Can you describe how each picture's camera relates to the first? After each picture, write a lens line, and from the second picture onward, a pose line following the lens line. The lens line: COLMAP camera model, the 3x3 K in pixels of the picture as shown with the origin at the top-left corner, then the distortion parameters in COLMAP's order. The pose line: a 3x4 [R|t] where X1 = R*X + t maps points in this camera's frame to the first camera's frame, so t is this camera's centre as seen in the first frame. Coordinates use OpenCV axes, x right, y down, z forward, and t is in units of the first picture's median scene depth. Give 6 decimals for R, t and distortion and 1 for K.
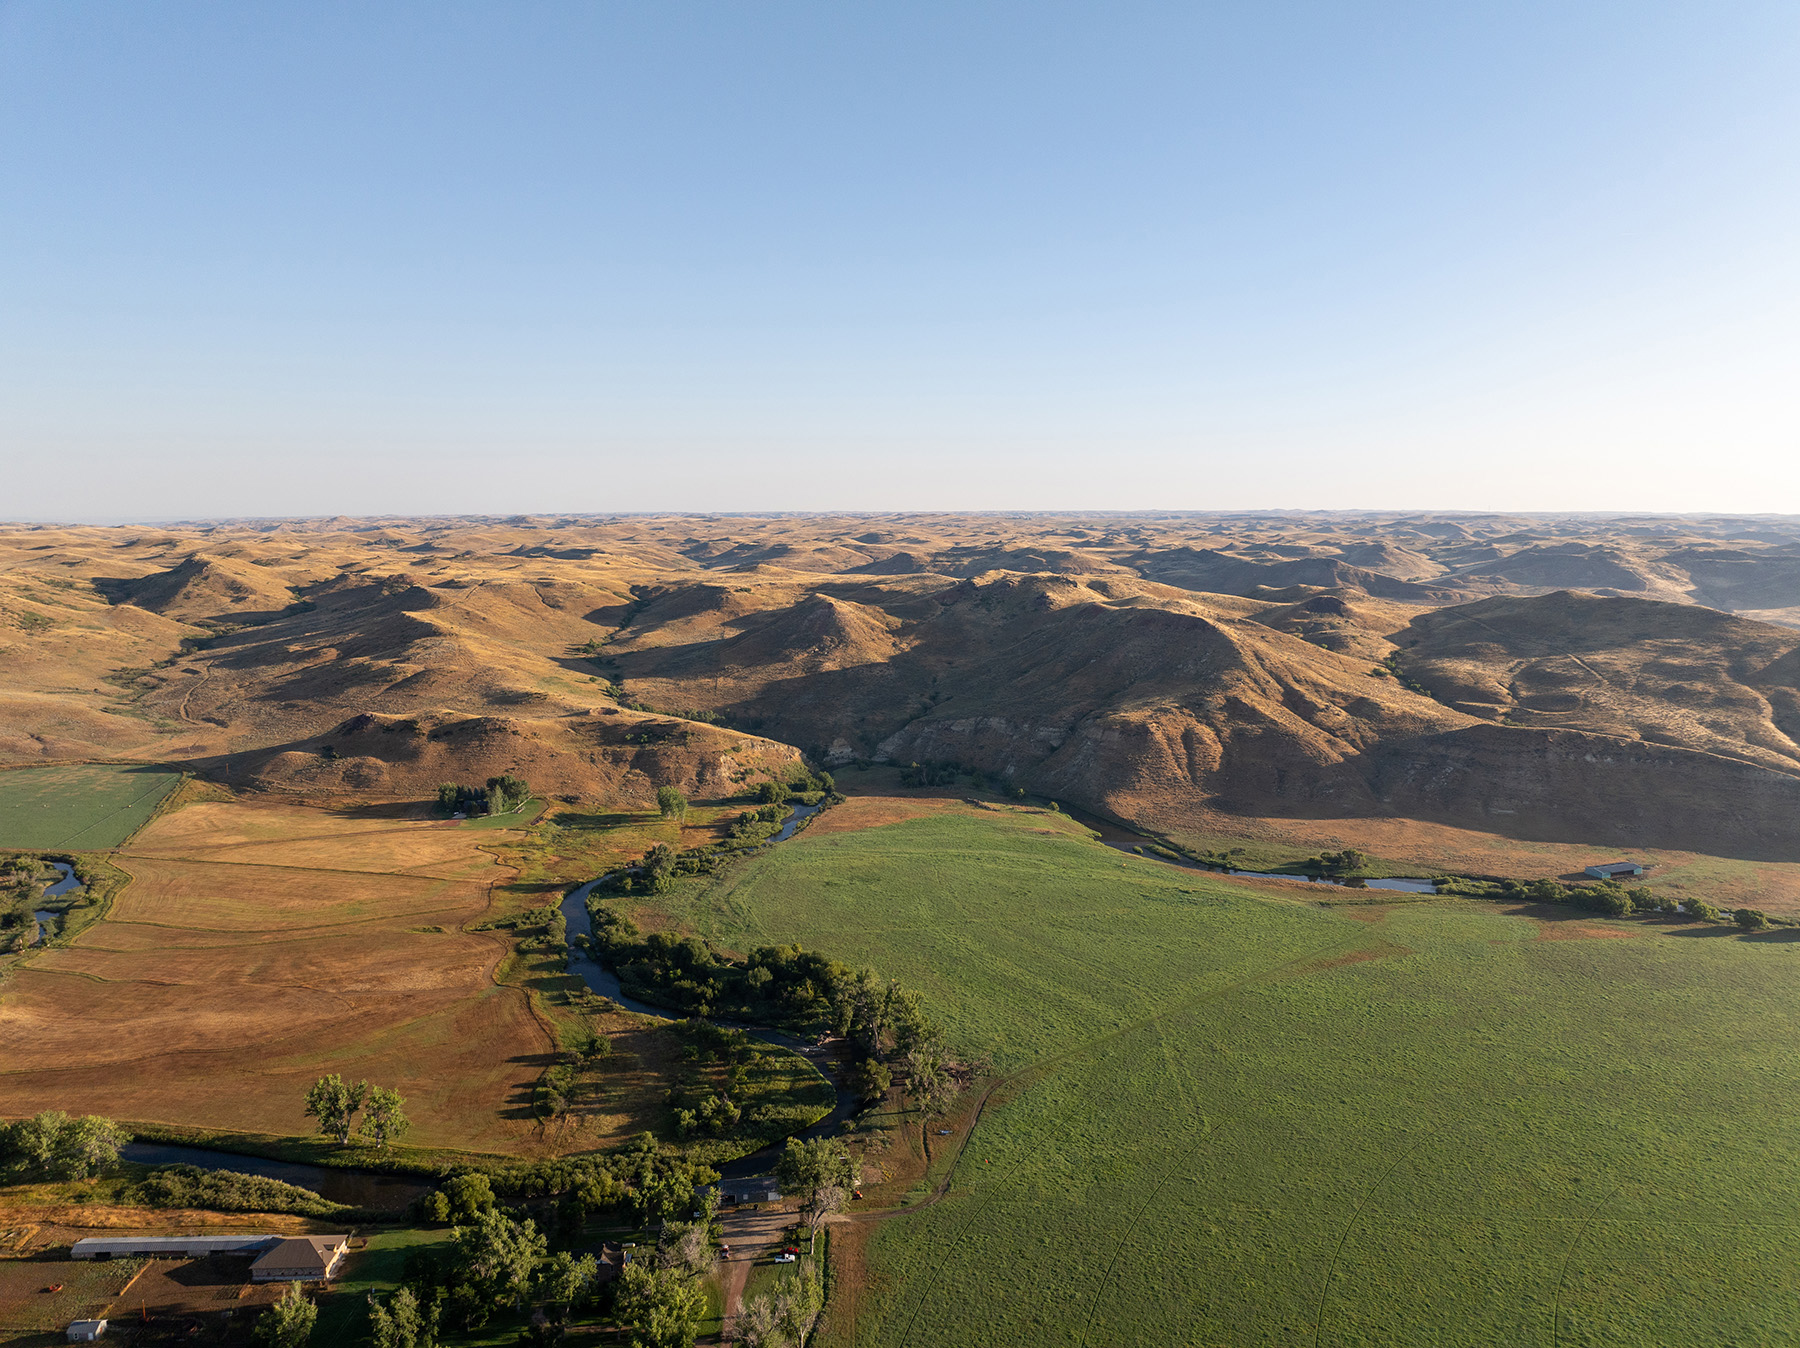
lens RADIAL K [[1269.0, 0, 908.0], [0, 1269.0, 669.6], [0, 0, 1]] dist [-0.031863, -0.007974]
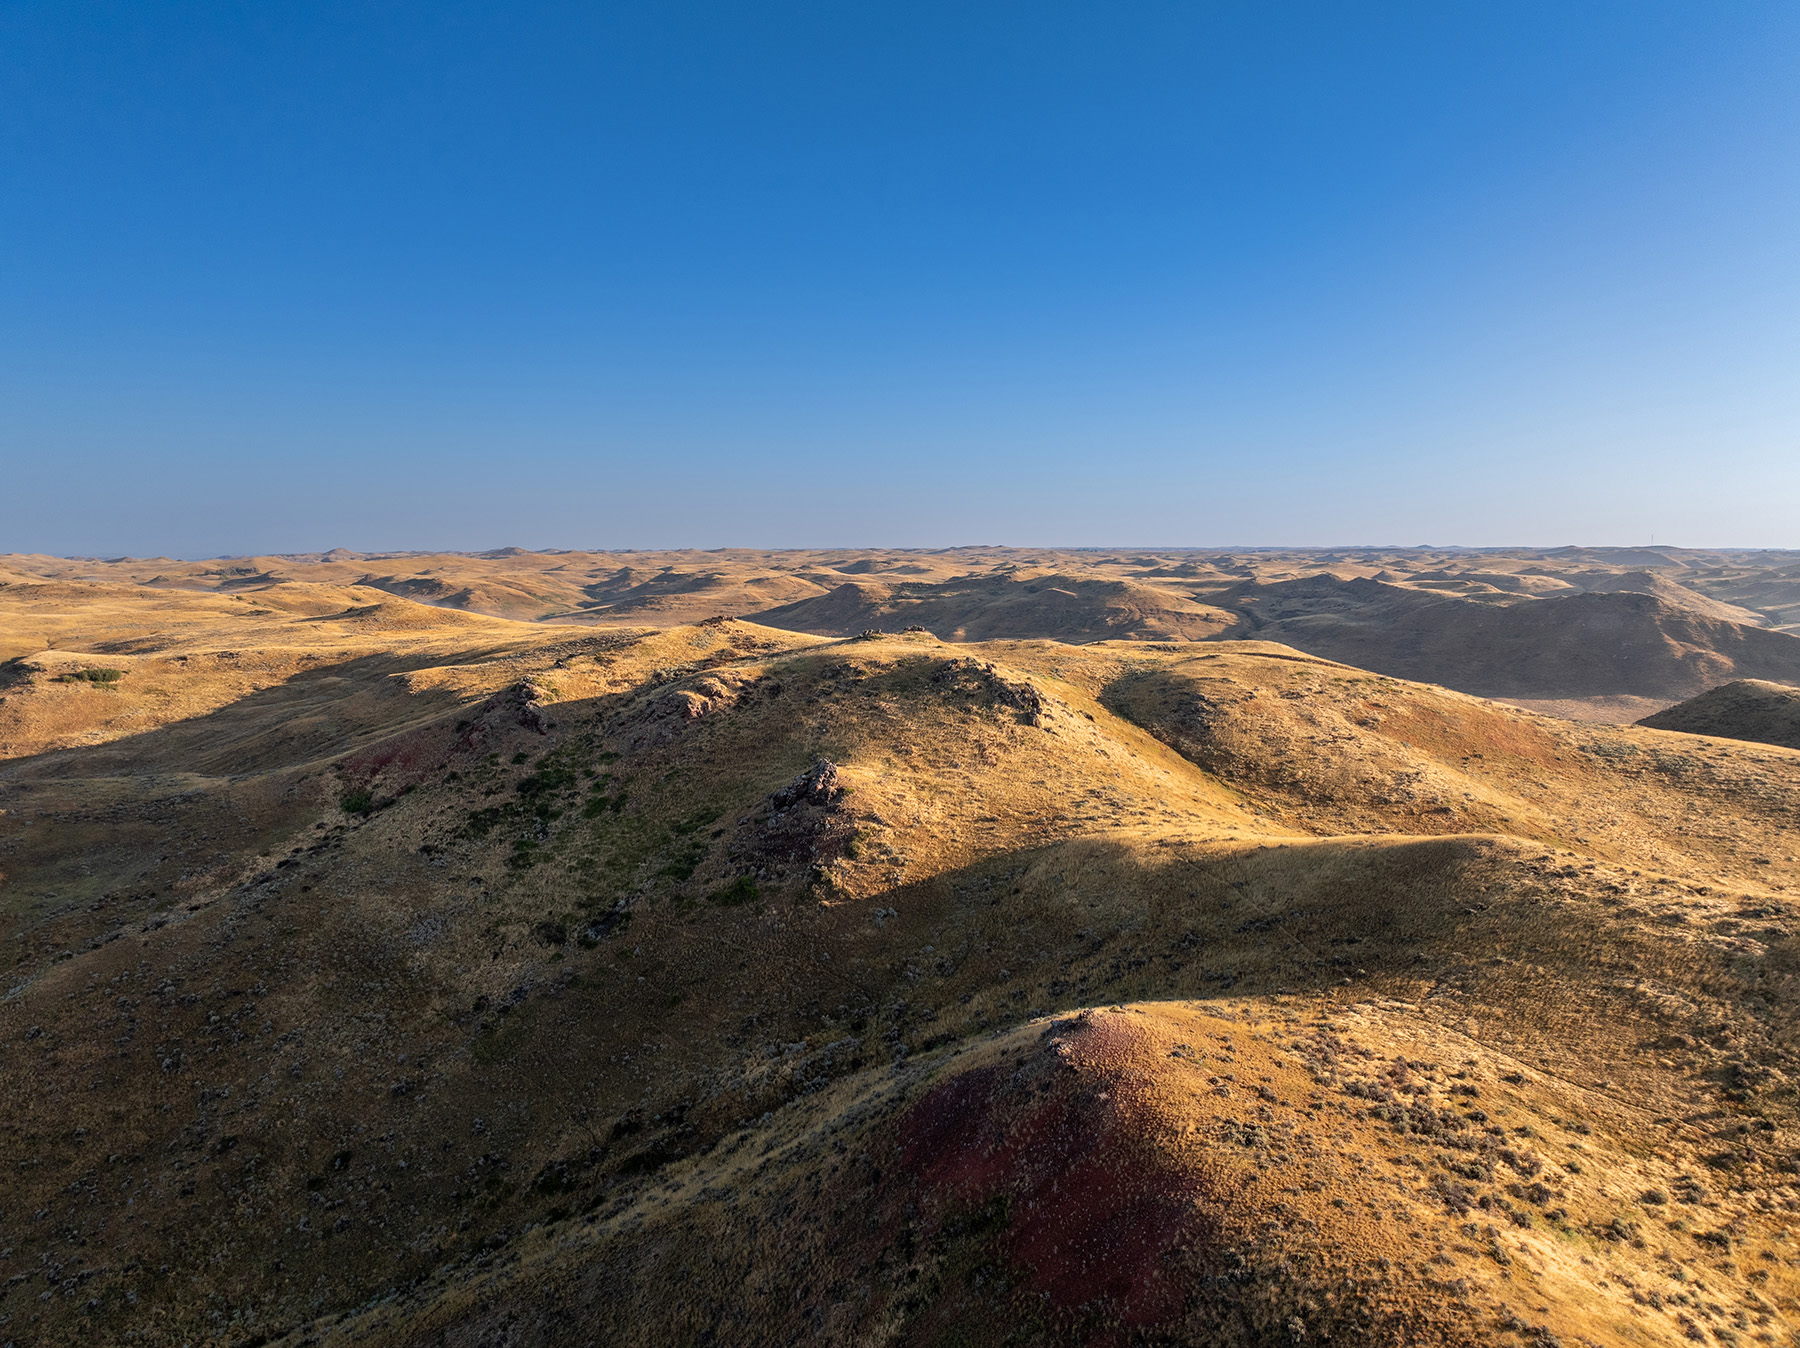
lens RADIAL K [[1259.7, 0, 909.6], [0, 1259.7, 673.3], [0, 0, 1]] dist [-0.030169, -0.010374]
pose [[0.998190, 0.007100, -0.059724, 0.174069], [-0.008712, 0.999604, -0.026767, -0.092999], [0.059510, 0.027239, 0.997856, 1.126011]]
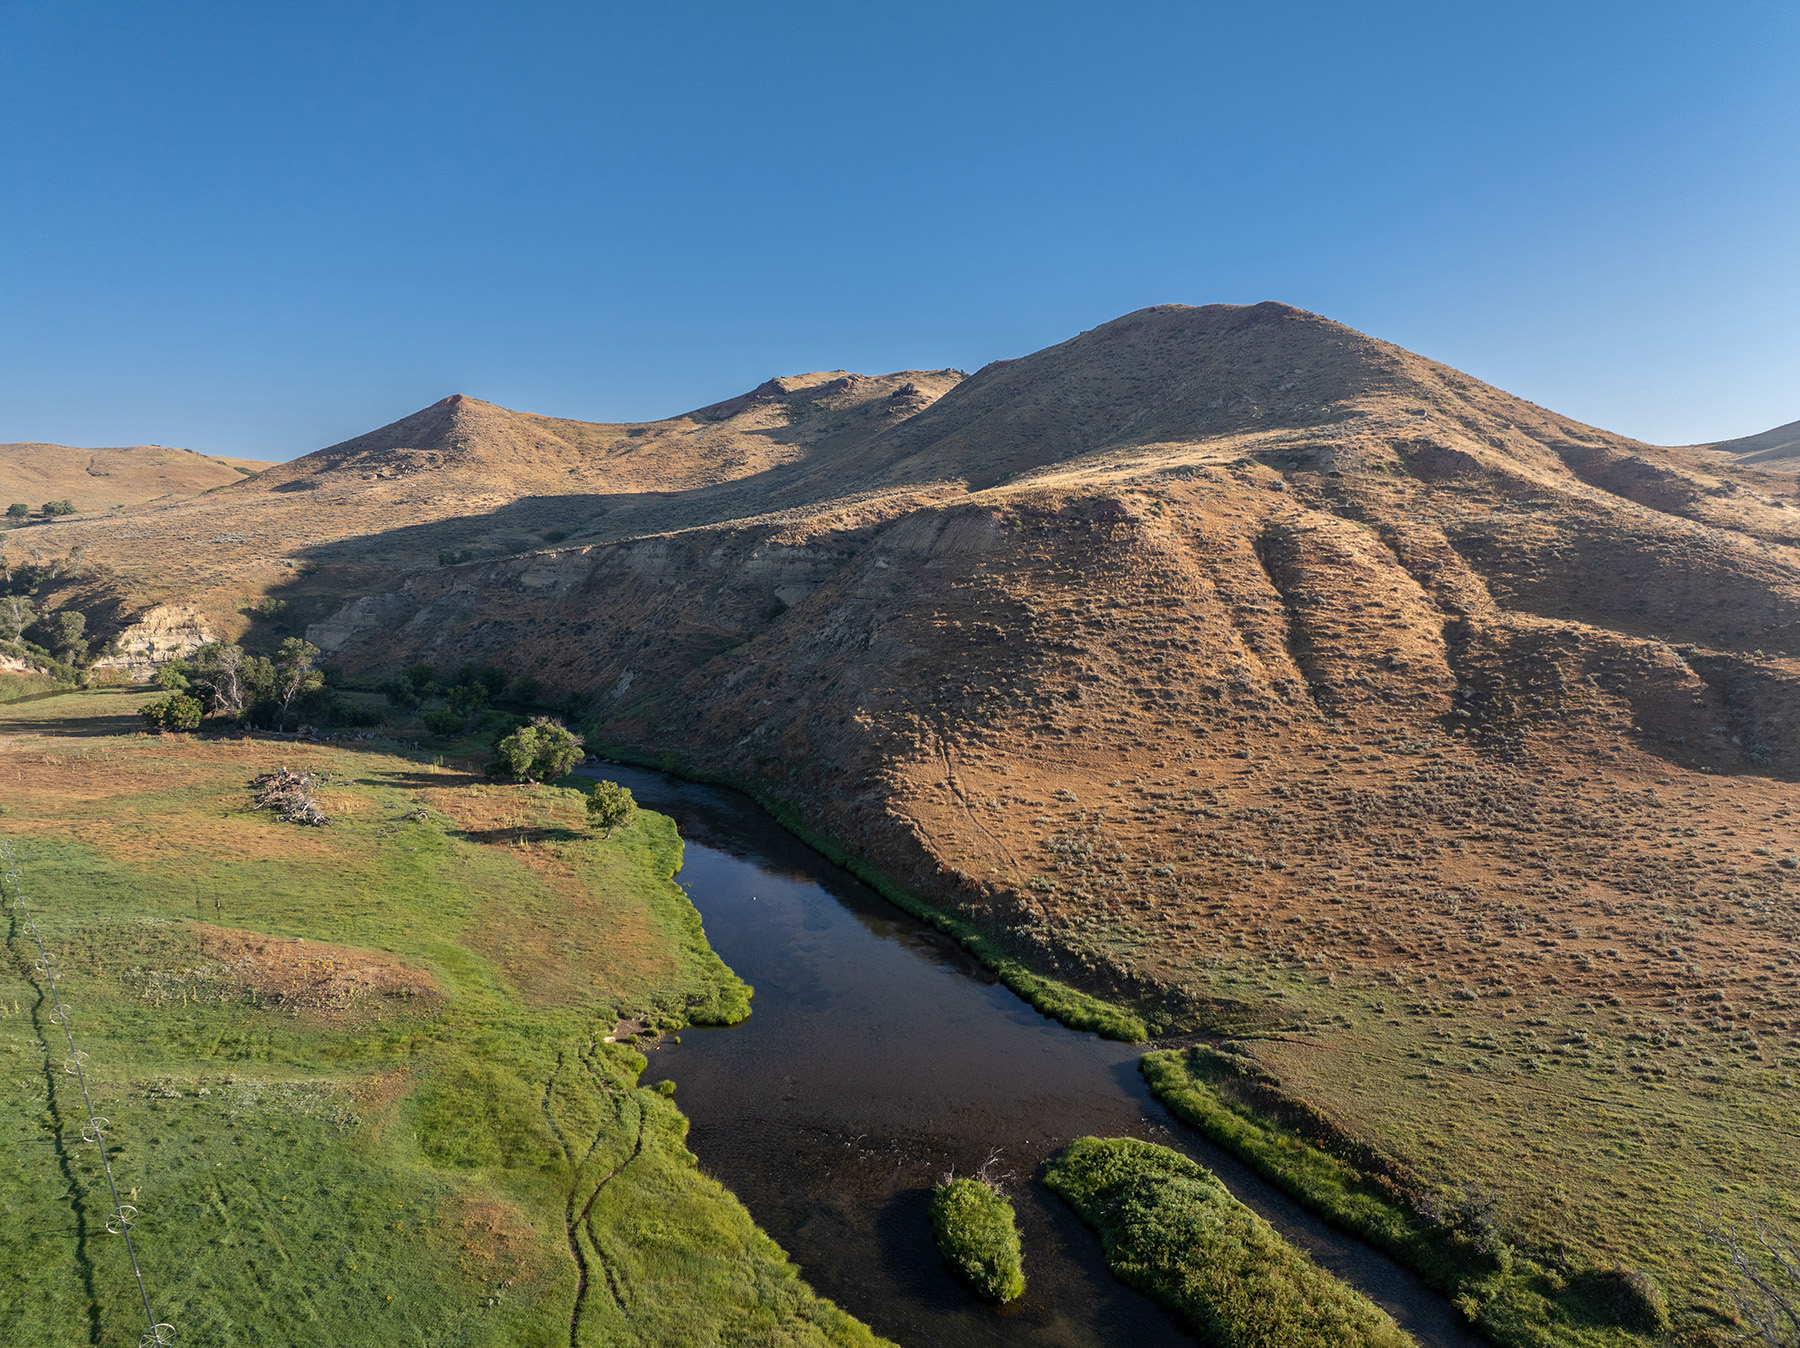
lens RADIAL K [[1259.7, 0, 909.6], [0, 1259.7, 673.3], [0, 0, 1]] dist [-0.030169, -0.010374]
pose [[0.999773, 0.012498, 0.017282, 0.135582], [-0.012124, 0.999695, -0.021538, 0.079848], [-0.017546, 0.021323, 0.999619, 0.706641]]
